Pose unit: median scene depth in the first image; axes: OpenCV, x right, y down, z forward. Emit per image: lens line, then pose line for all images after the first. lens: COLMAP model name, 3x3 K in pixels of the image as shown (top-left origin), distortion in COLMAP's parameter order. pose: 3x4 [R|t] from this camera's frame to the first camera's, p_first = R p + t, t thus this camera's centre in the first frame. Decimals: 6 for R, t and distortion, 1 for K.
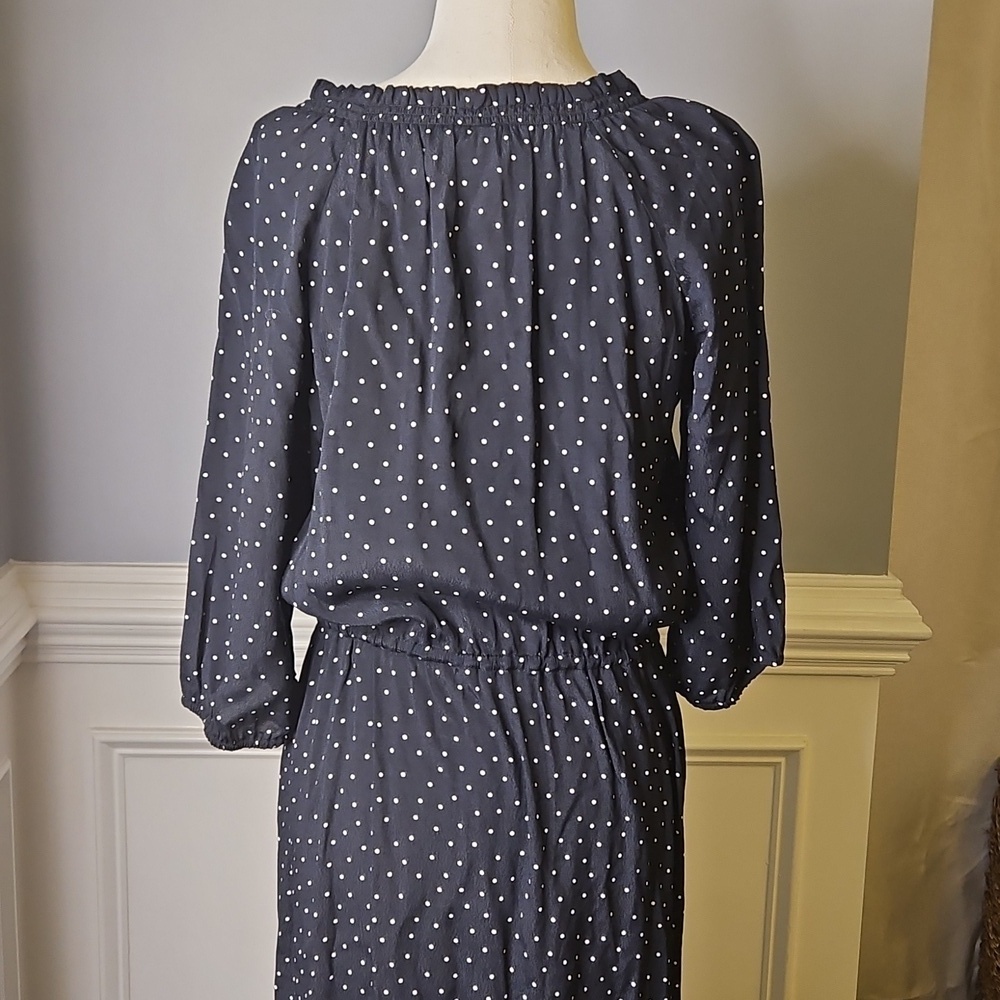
lens RADIAL K [[1461.2, 0, 508.1], [0, 1461.2, 501.4], [0, 0, 1]] dist [0.068809, 0.000000]
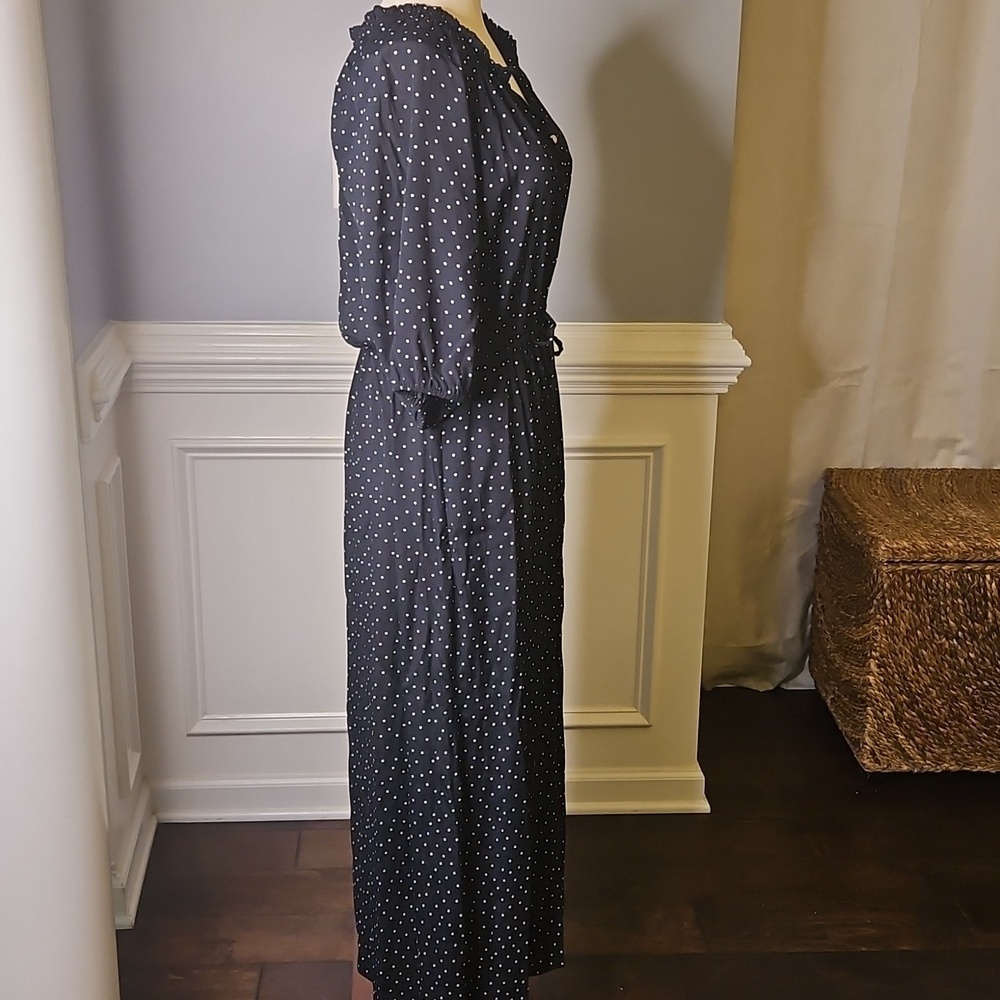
lens RADIAL K [[1461.2, 0, 503.3], [0, 1461.2, 483.6], [0, 0, 1]] dist [0.068809, 0.000000]
pose [[0.999339, -0.019759, 0.030521, -0.004752], [0.016187, 0.993447, 0.113142, 0.065552], [-0.032556, -0.112573, 0.993110, -0.695839]]
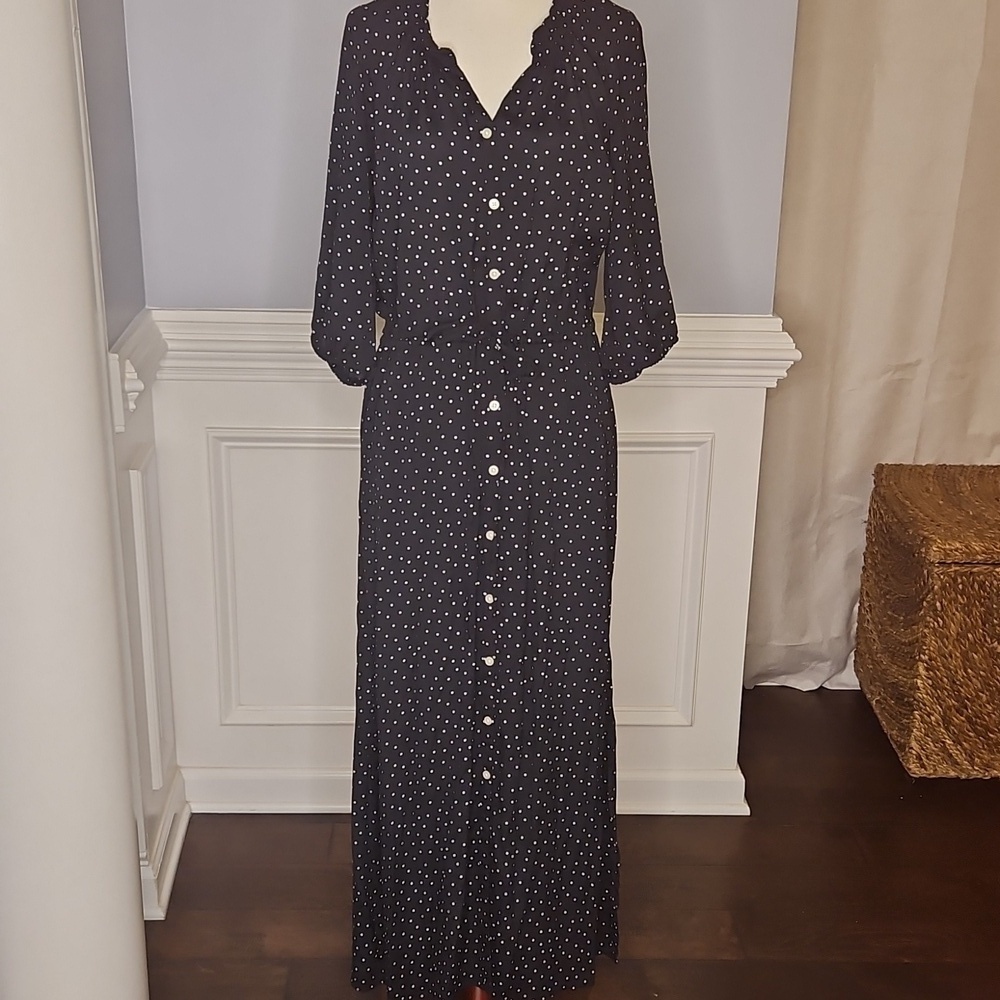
lens RADIAL K [[1461.2, 0, 492.0], [0, 1461.2, 502.3], [0, 0, 1]] dist [0.068809, 0.000000]
pose [[0.999967, -0.005107, -0.006325, 0.000645], [0.005935, 0.990317, 0.138694, 0.051015], [0.005556, -0.138727, 0.990315, -0.643443]]
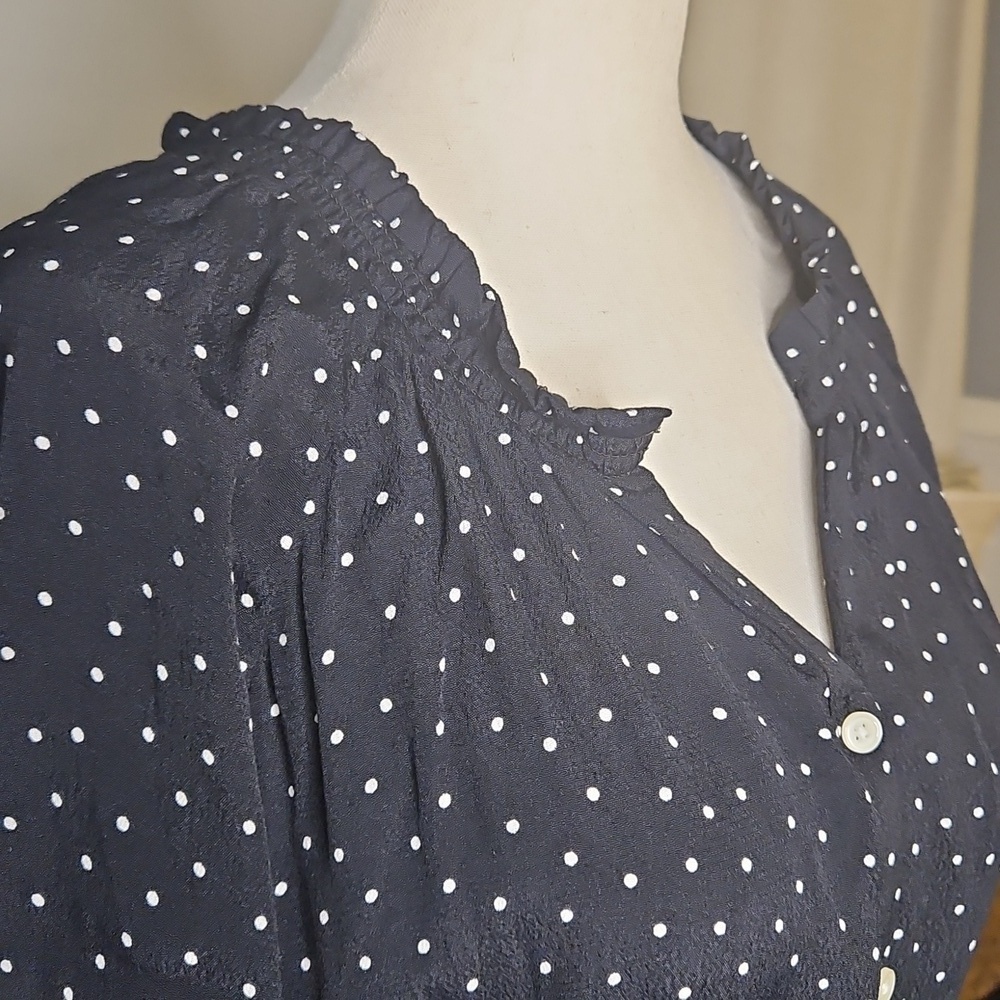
lens RADIAL K [[1461.2, 0, 497.5], [0, 1461.2, 499.9], [0, 0, 1]] dist [0.068809, 0.000000]
pose [[0.702817, -0.178473, 0.688619, -0.321245], [0.133595, 0.983907, 0.118655, -0.232844], [-0.698714, 0.008604, 0.715350, 0.737346]]
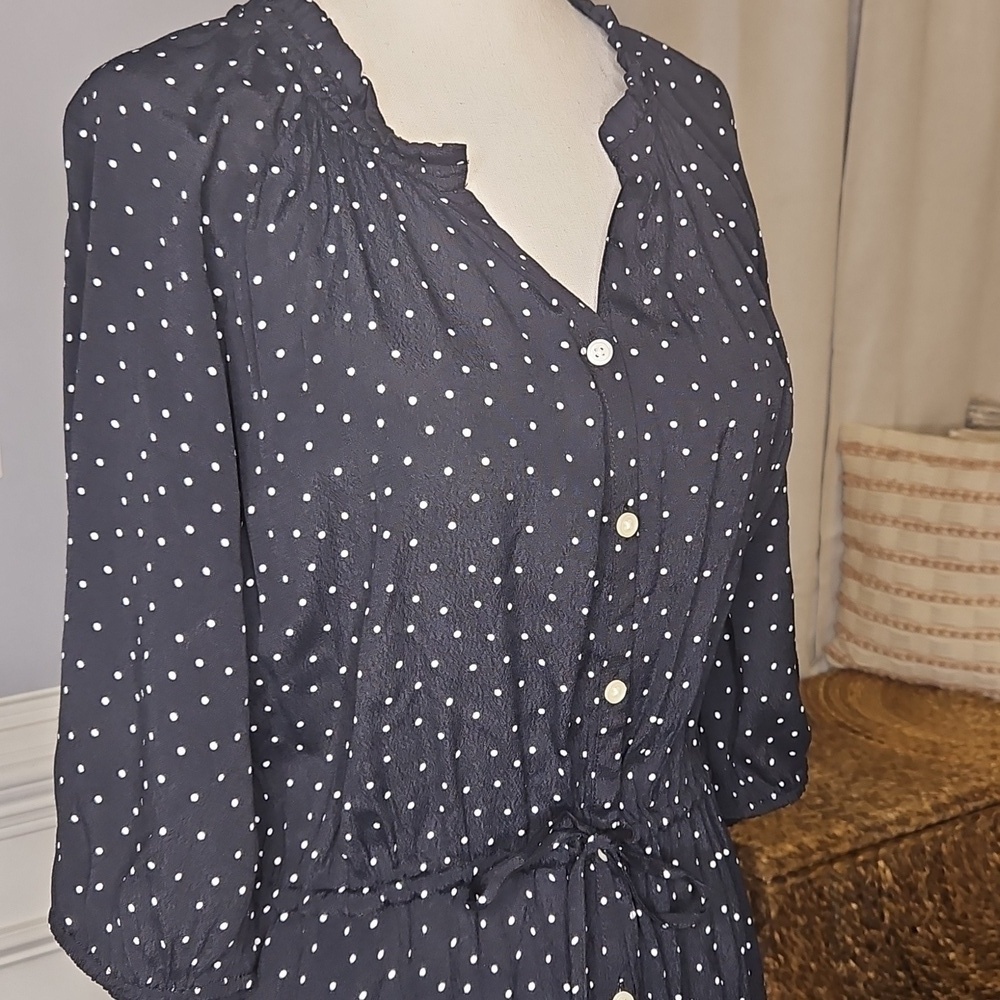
lens RADIAL K [[1461.2, 0, 504.1], [0, 1461.2, 502.8], [0, 0, 1]] dist [0.068809, 0.000000]
pose [[0.848903, -0.152219, 0.506155, -0.355114], [0.138222, 0.988241, 0.065379, -0.103111], [-0.510155, 0.014461, 0.859961, 0.448827]]
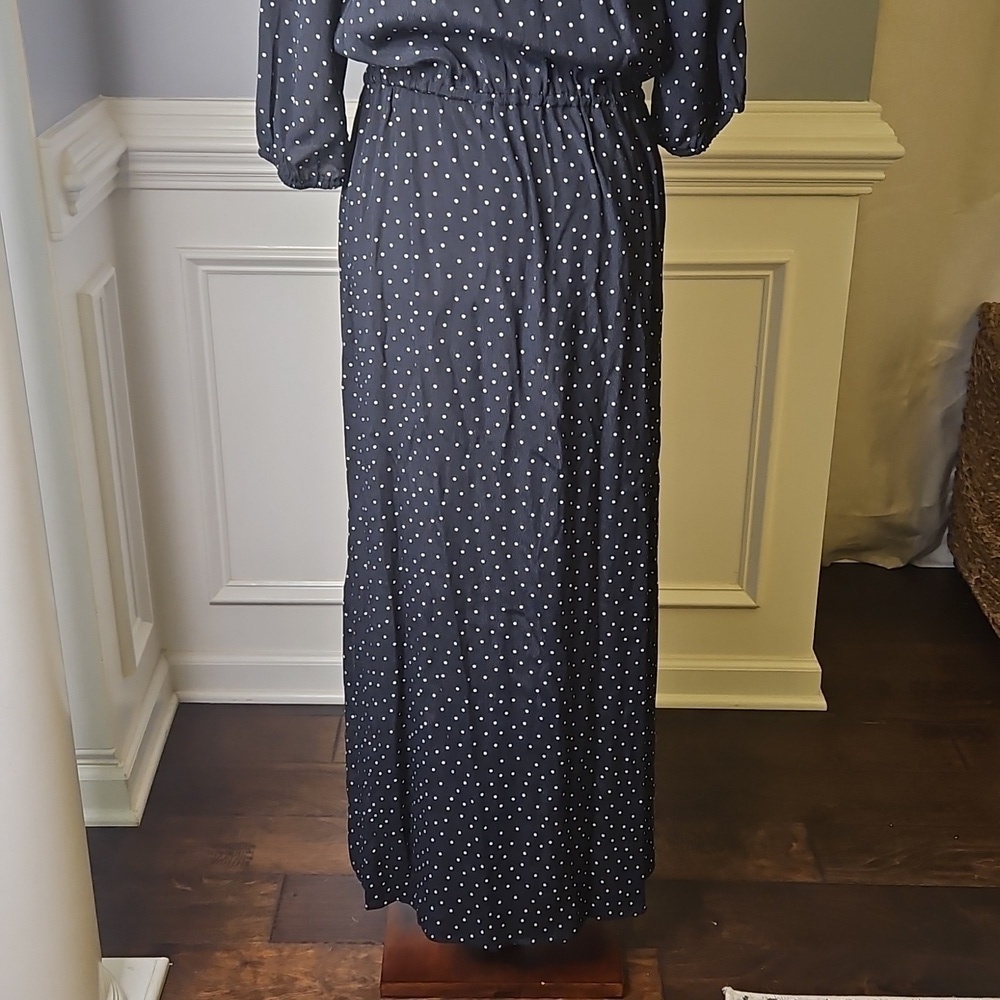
lens RADIAL K [[1461.2, 0, 491.8], [0, 1461.2, 494.0], [0, 0, 1]] dist [0.068809, 0.000000]
pose [[0.998898, -0.003067, -0.046837, 0.034990], [0.012695, 0.978327, 0.206674, 0.171503], [0.045188, -0.207041, 0.977288, -0.284401]]
